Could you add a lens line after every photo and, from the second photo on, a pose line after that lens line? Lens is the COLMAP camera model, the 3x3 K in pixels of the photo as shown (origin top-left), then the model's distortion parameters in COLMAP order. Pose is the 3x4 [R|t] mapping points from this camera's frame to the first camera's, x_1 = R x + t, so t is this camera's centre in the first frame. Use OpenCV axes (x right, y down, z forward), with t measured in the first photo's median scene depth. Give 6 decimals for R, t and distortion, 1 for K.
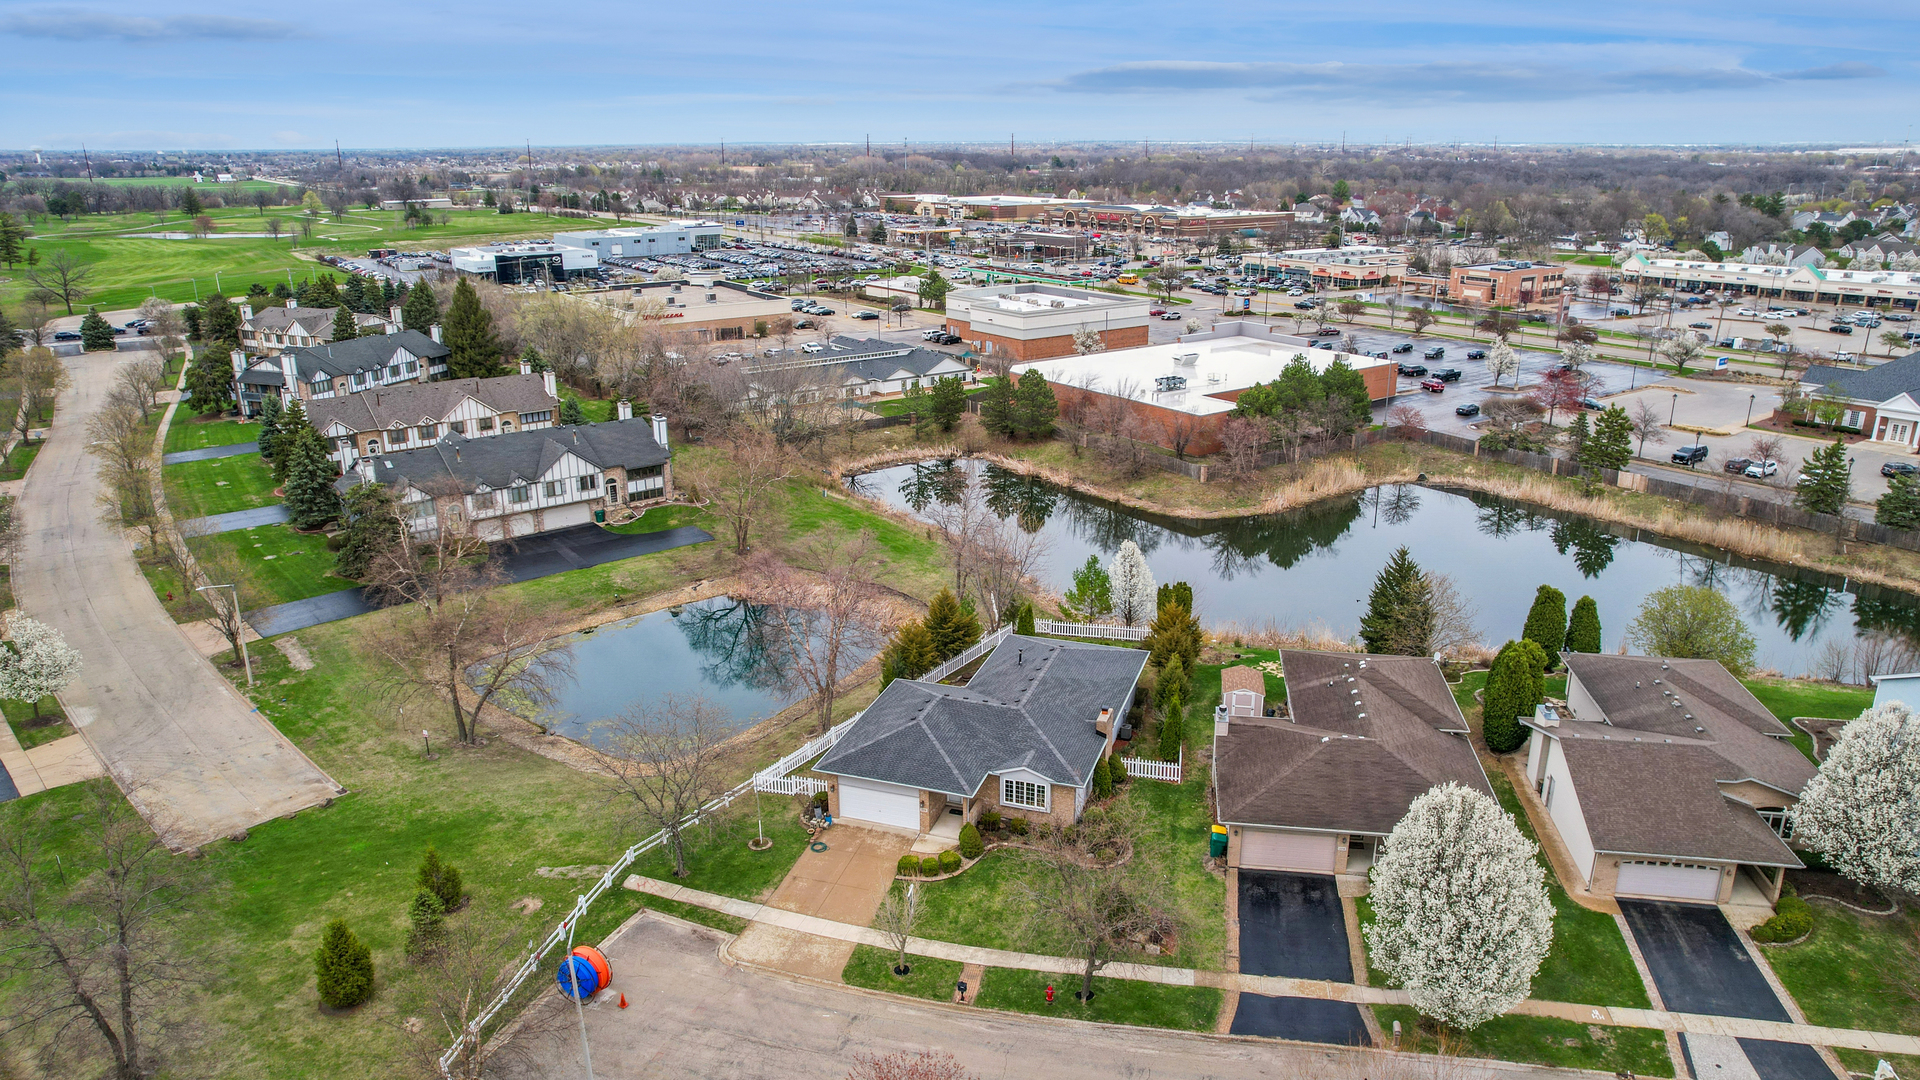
lens RADIAL K [[1240.5, 0, 956.7], [0, 1240.5, 534.4], [0, 0, 1]] dist [-0.043295, 0.008802]
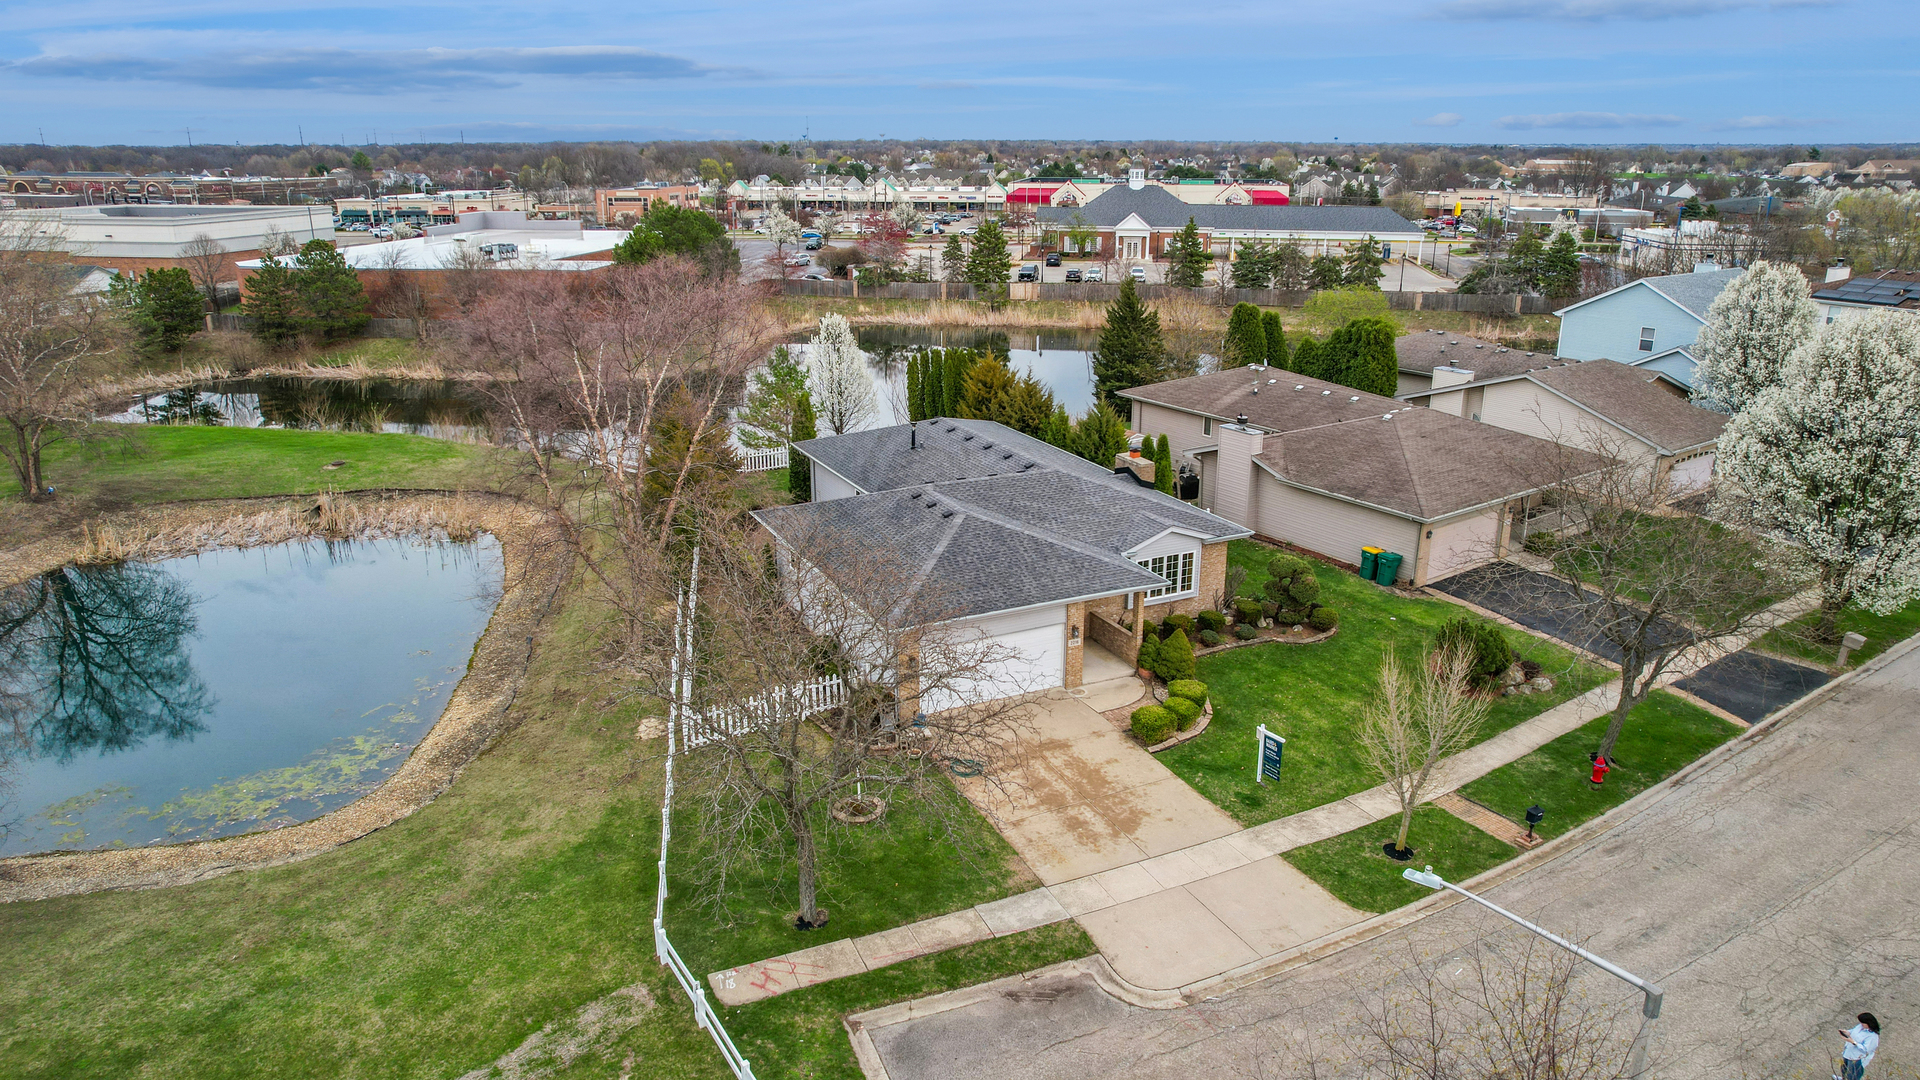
lens RADIAL K [[1240.5, 0, 958.8], [0, 1240.5, 535.6], [0, 0, 1]] dist [-0.043295, 0.008802]
pose [[0.709035, -0.210137, 0.673136, -0.456083], [0.214794, 0.973566, 0.077674, 0.131073], [-0.671664, 0.089512, 0.735429, 0.670159]]
